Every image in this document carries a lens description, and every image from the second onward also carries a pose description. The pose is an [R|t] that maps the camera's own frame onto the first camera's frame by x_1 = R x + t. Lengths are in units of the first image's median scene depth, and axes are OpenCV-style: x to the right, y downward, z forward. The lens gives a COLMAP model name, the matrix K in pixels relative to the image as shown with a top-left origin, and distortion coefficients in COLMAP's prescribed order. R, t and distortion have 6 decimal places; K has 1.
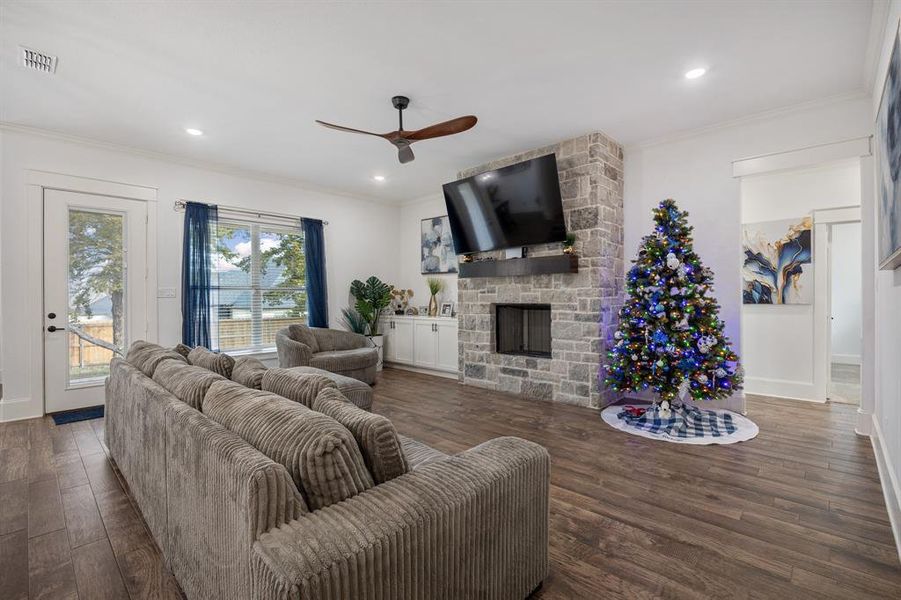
lens RADIAL K [[408.4, 0, 455.5], [0, 408.4, 297.5], [0, 0, 1]] dist [-0.015426, -0.000186]
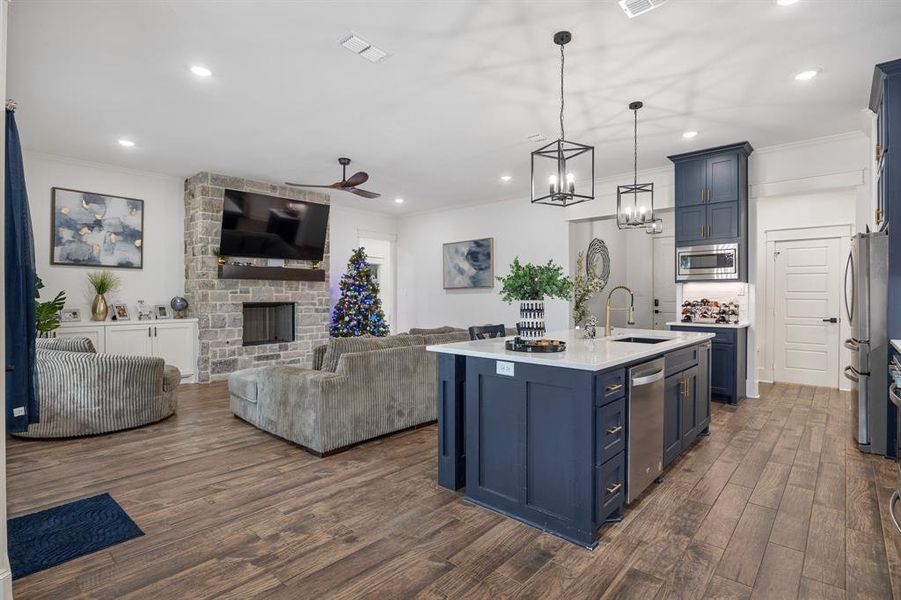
lens RADIAL K [[438.4, 0, 448.8], [0, 438.4, 295.6], [0, 0, 1]] dist [-0.003597, -0.000366]
pose [[-0.008931, 0.007308, 0.999933, -1.206531], [0.001405, 0.999972, -0.007295, 0.005225], [-0.999959, 0.001340, -0.008941, 0.463448]]
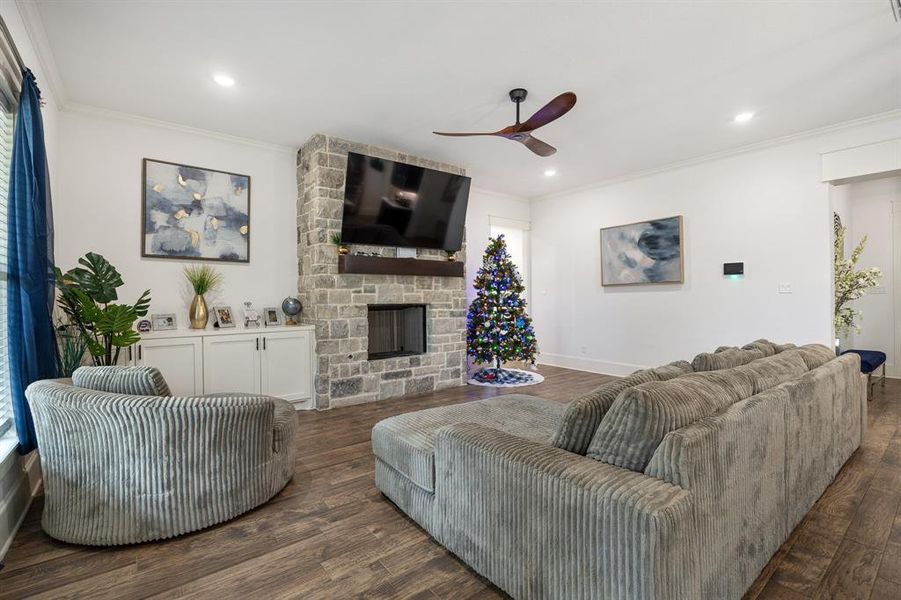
lens RADIAL K [[408.4, 0, 455.5], [0, 408.4, 297.5], [0, 0, 1]] dist [-0.015426, -0.000186]
pose [[0.151371, 0.004284, 0.988468, -0.798500], [0.006427, 0.999965, -0.005318, 0.005425], [-0.988456, 0.007158, 0.151338, 0.720822]]
